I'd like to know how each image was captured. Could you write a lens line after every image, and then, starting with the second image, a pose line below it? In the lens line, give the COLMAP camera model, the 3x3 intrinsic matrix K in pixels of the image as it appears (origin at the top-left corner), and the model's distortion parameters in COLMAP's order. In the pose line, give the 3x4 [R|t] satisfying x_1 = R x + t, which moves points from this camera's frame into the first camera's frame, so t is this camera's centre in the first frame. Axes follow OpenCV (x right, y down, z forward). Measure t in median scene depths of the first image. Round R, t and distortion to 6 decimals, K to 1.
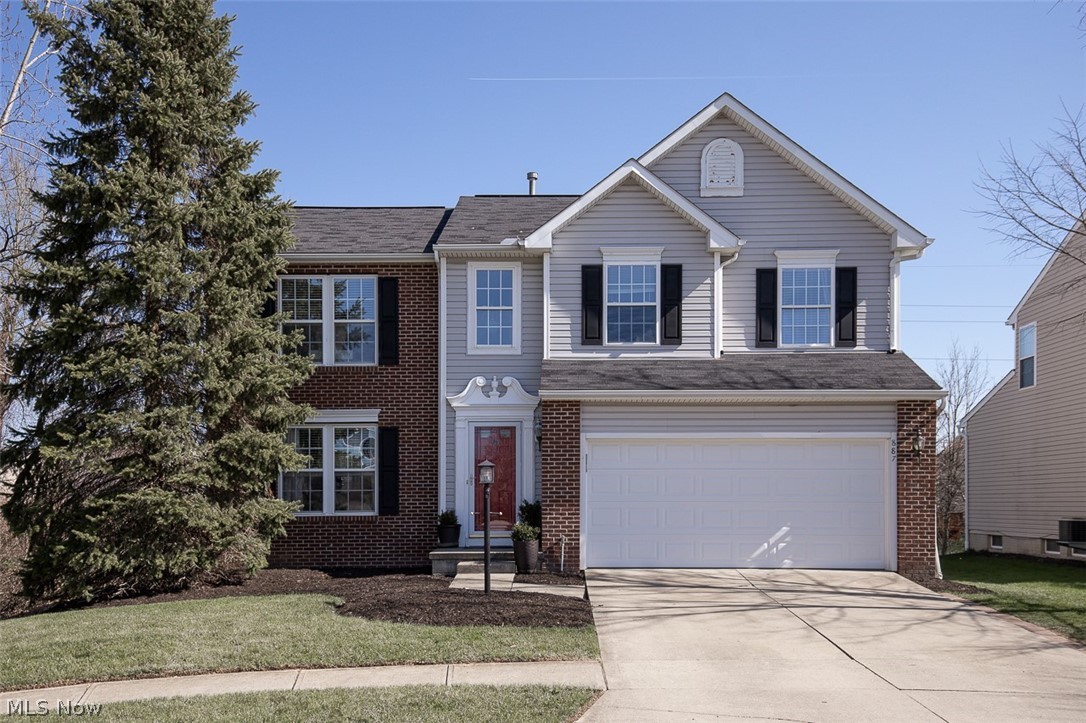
lens RADIAL K [[959.9, 0, 543.0], [0, 959.9, 361.5], [0, 0, 1]] dist [0.093744, -0.003514]
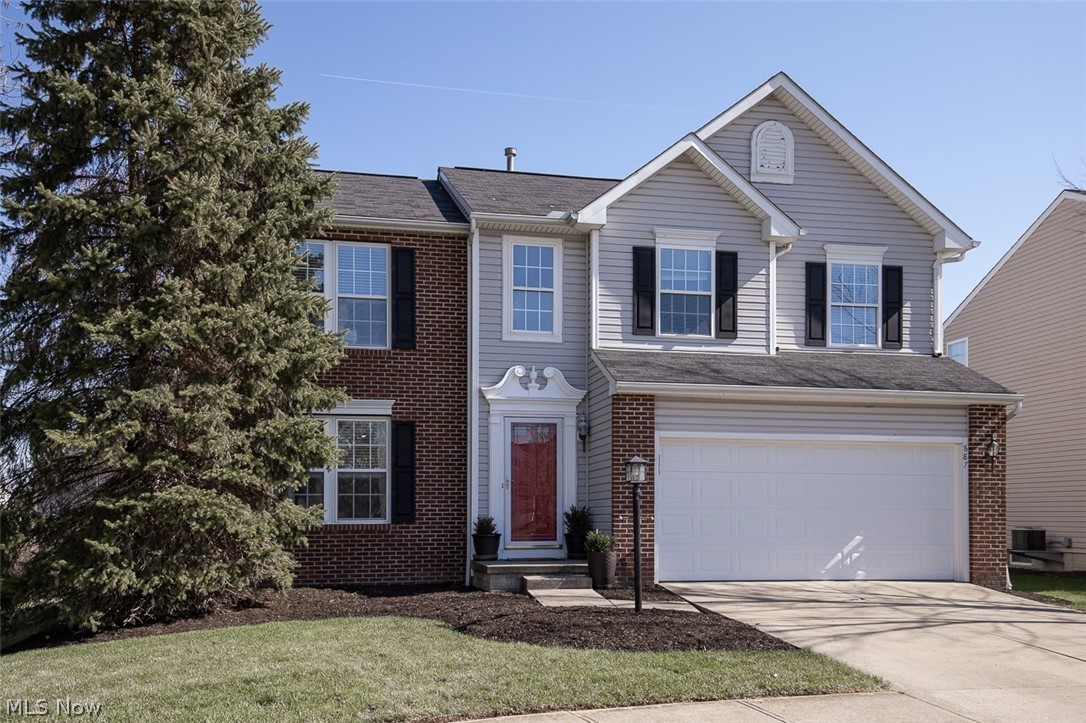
lens RADIAL K [[976.1, 0, 543.1], [0, 976.1, 371.4], [0, 0, 1]] dist [0.100438, 0.004468]
pose [[0.973726, 0.035376, 0.224958, -0.268501], [-0.034634, 0.999374, -0.007246, 0.029197], [-0.225073, -0.000736, 0.974342, 0.135895]]
